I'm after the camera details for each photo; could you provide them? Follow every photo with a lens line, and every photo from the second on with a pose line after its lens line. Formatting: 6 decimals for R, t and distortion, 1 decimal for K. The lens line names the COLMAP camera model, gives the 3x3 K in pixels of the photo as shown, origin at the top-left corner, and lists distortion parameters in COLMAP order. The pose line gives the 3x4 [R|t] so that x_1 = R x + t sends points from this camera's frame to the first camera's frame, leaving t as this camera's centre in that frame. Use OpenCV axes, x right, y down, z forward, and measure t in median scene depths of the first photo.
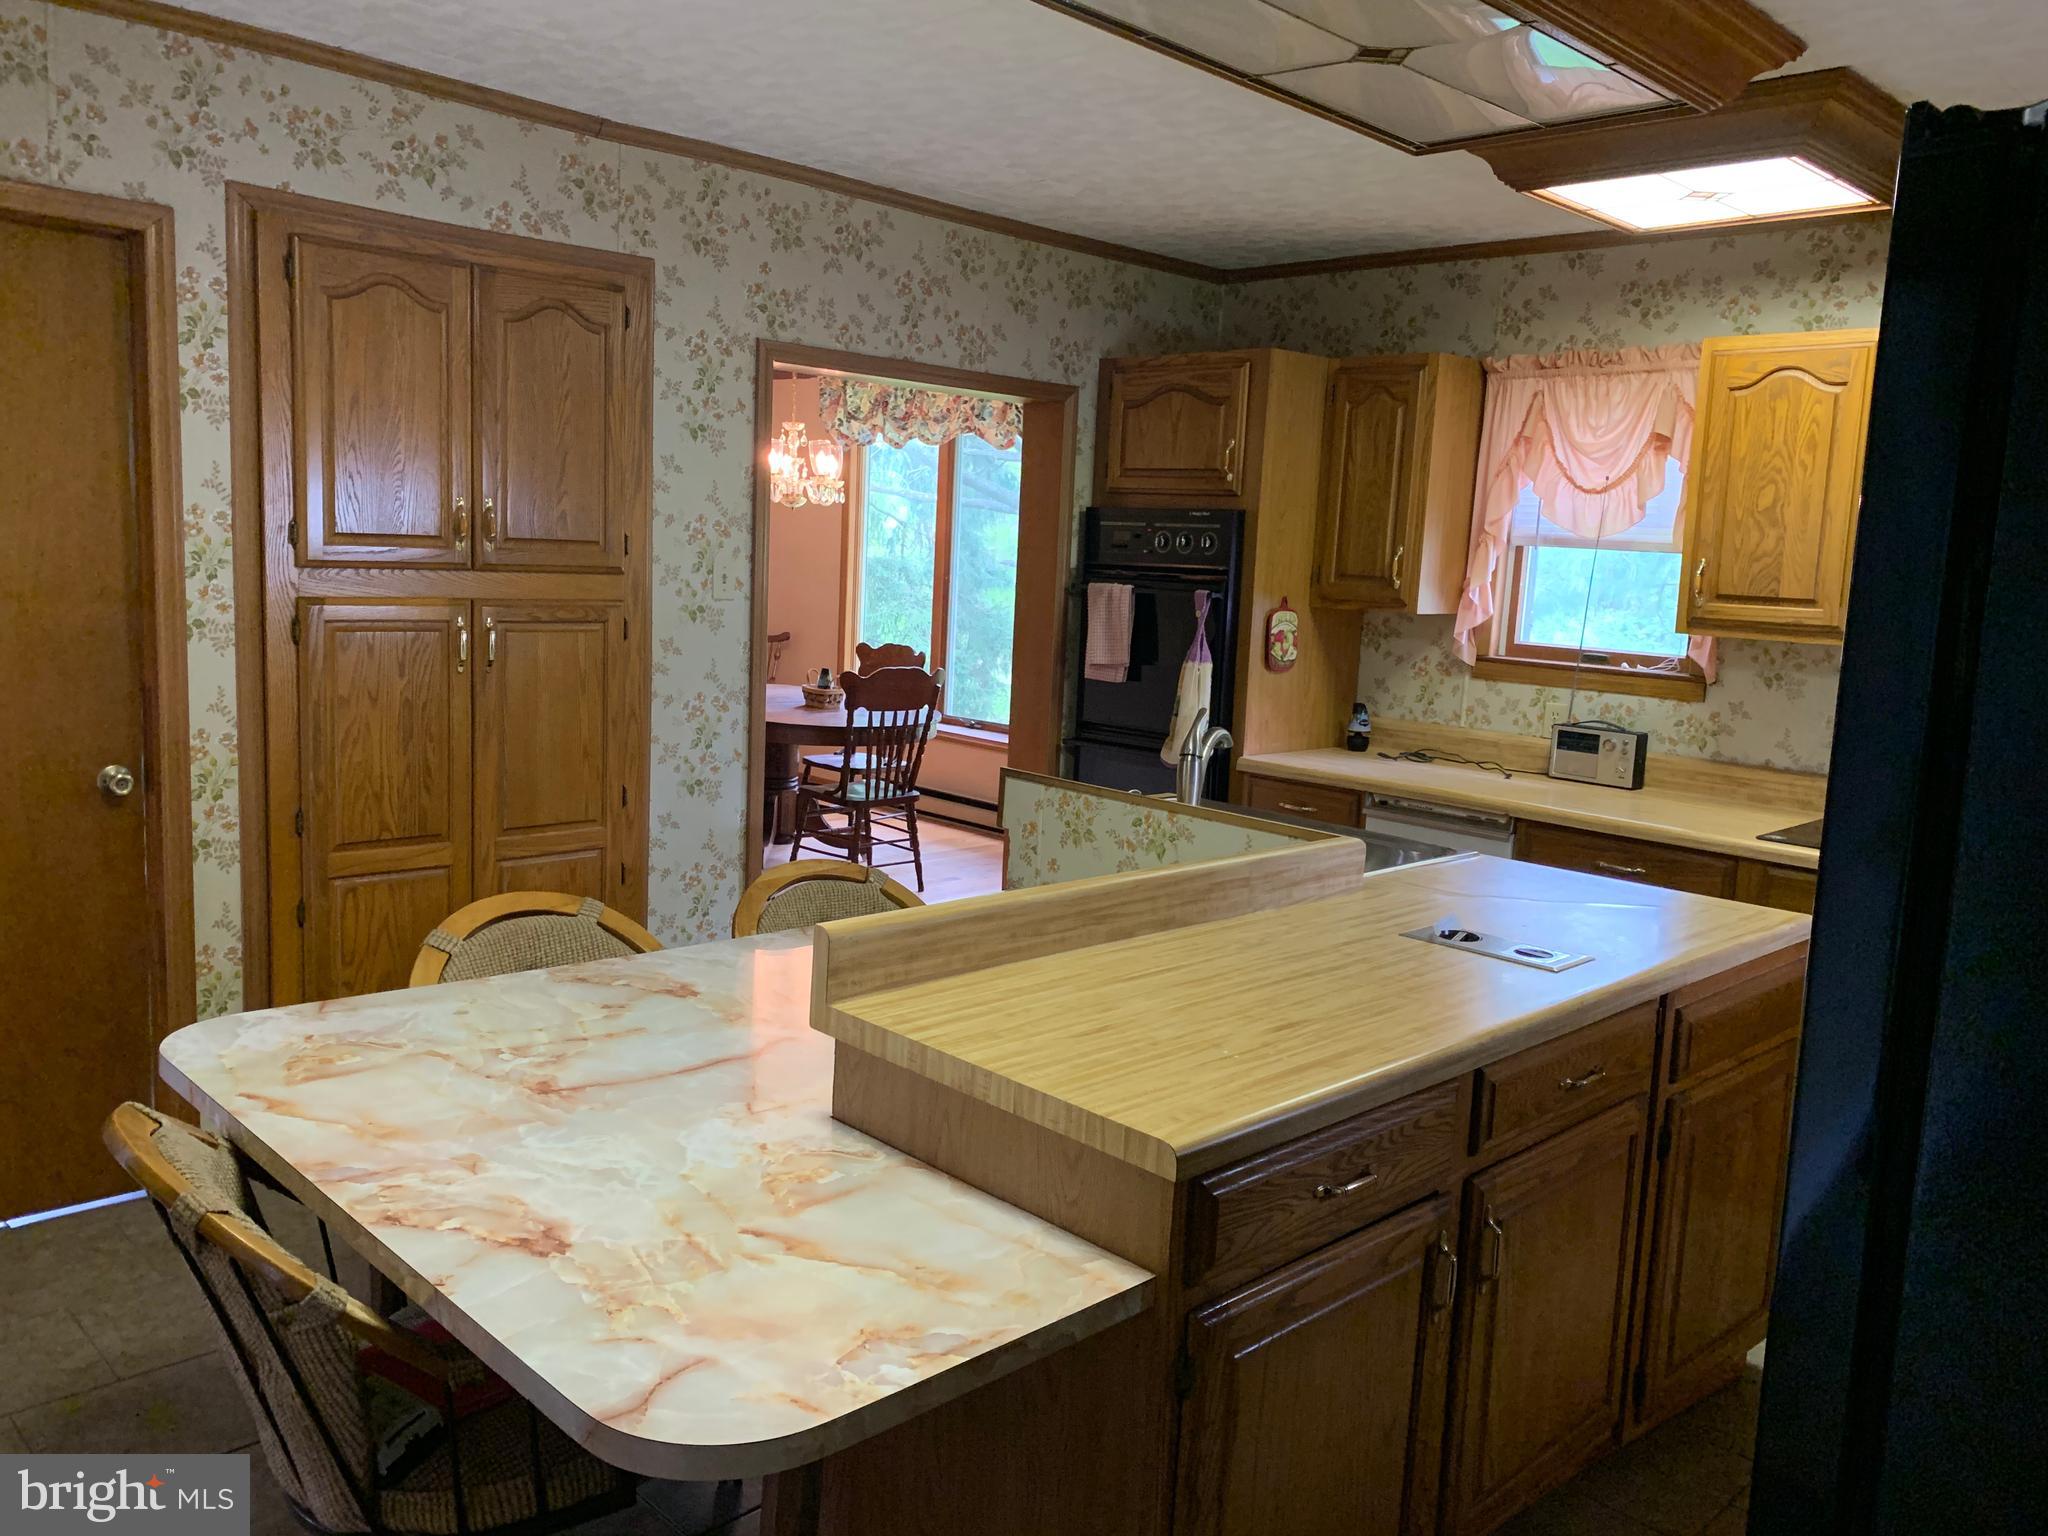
lens RADIAL K [[1568.6, 0, 1026.6], [0, 1568.6, 756.8], [0, 0, 1]] dist [0.022511, -0.019471]
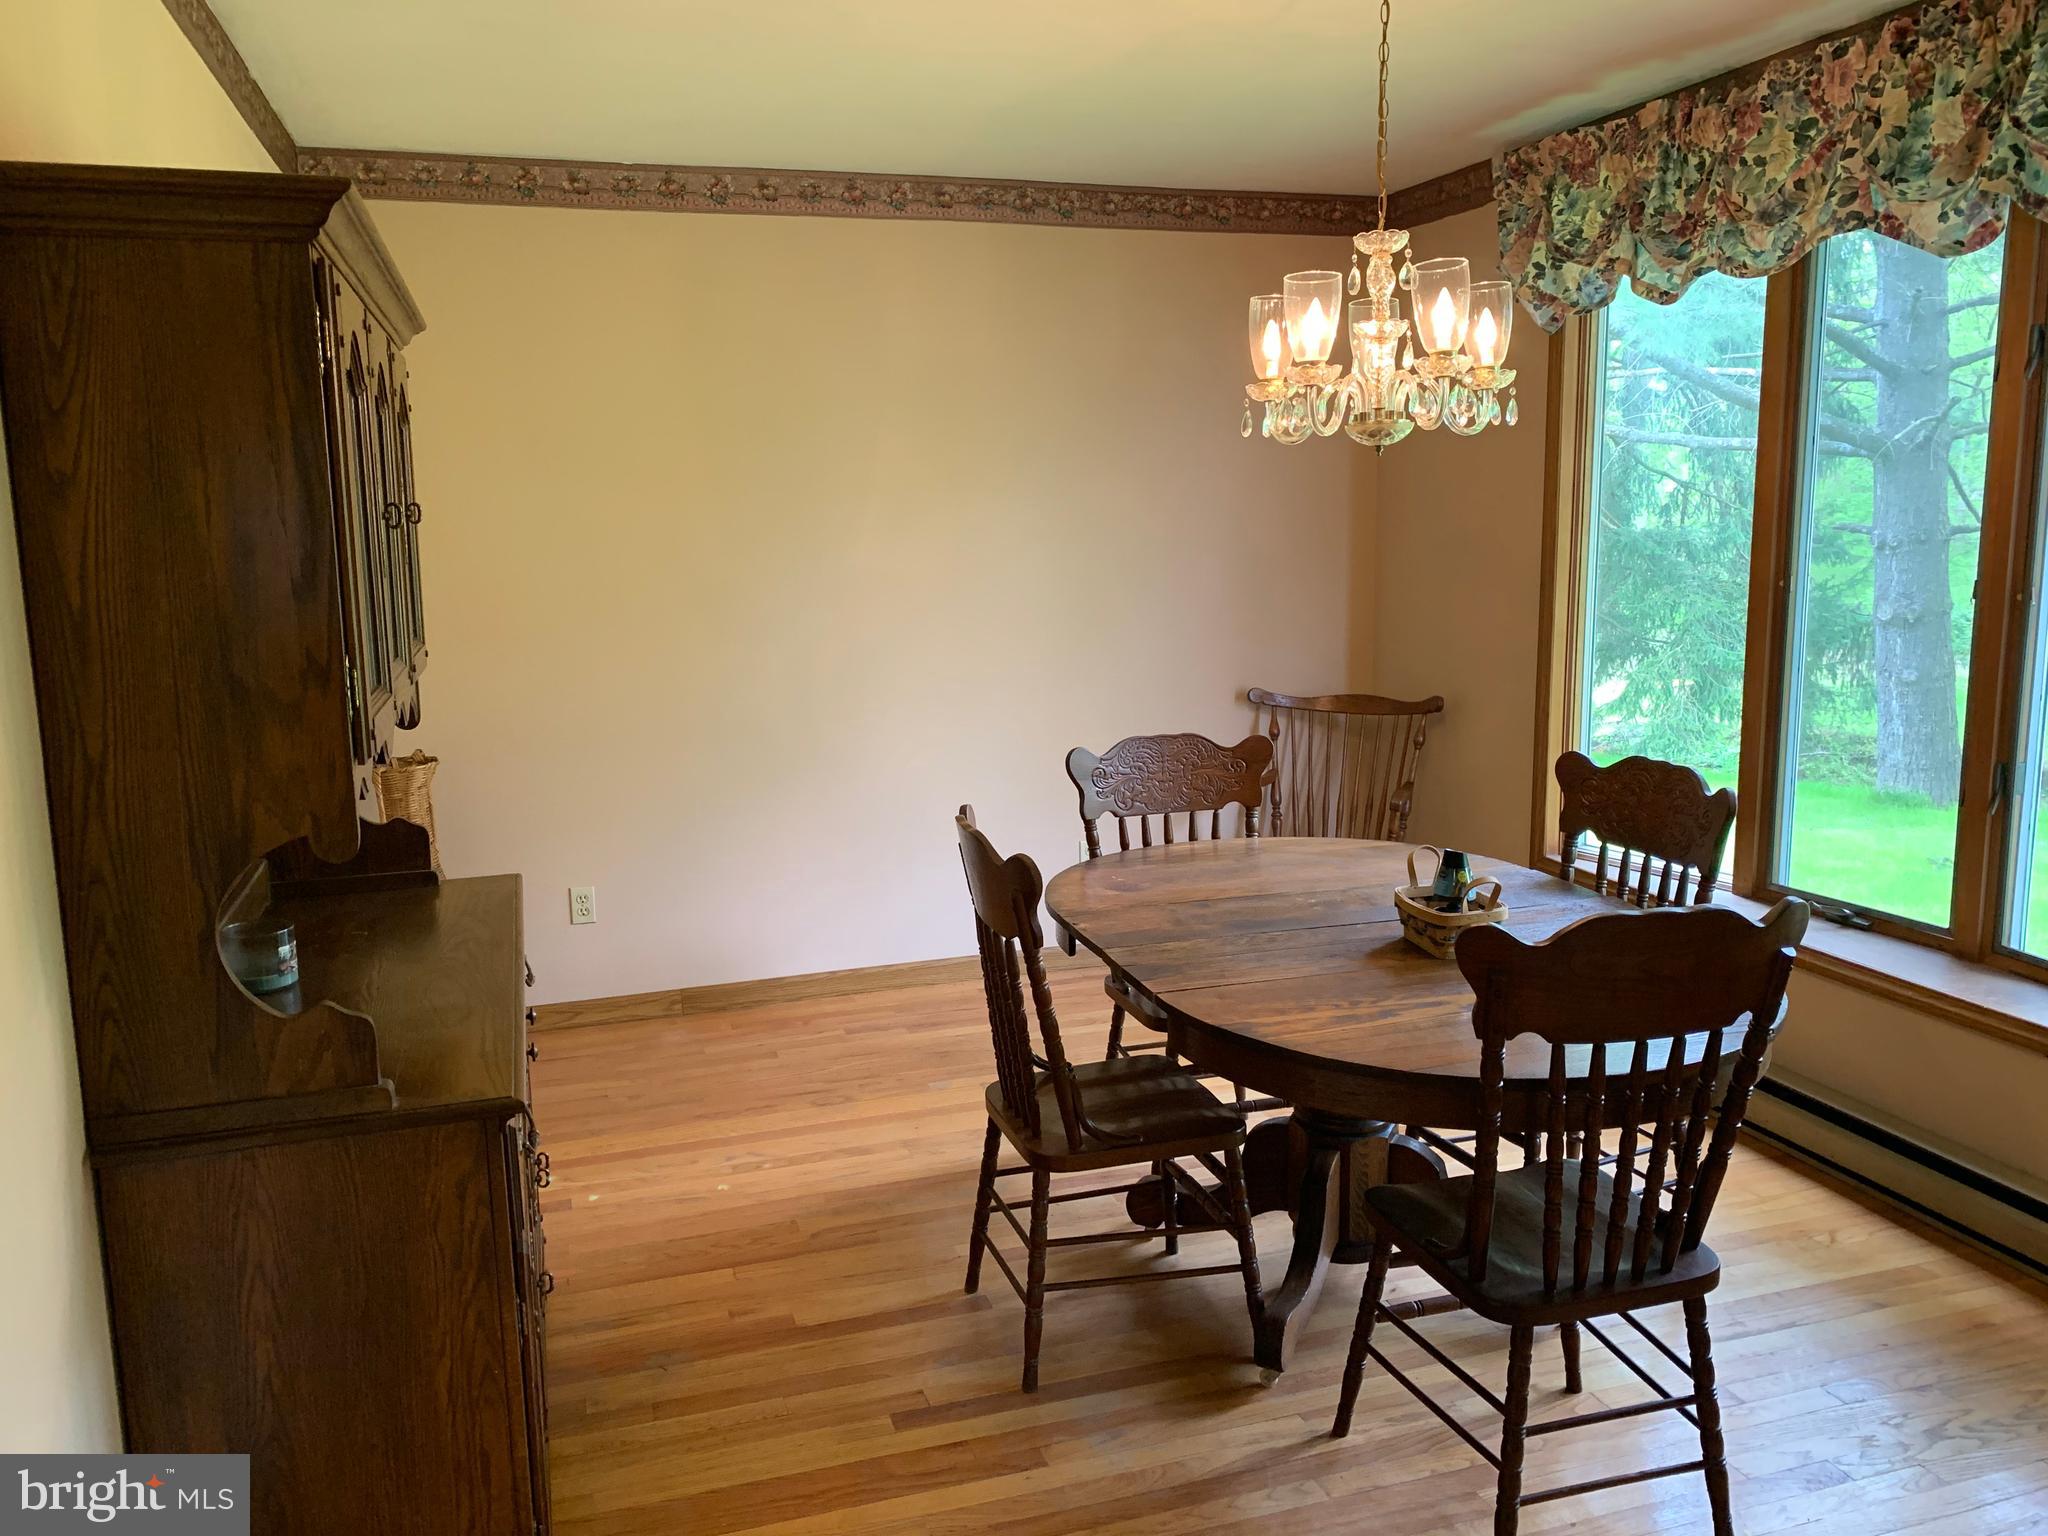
lens RADIAL K [[1568.6, 0, 1010.3], [0, 1568.6, 761.2], [0, 0, 1]] dist [0.022511, -0.019471]
pose [[0.886098, 0.009224, -0.463406, -0.039096], [-0.003286, 0.999902, 0.013618, -0.072516], [0.463486, -0.010544, 0.886042, 0.522396]]
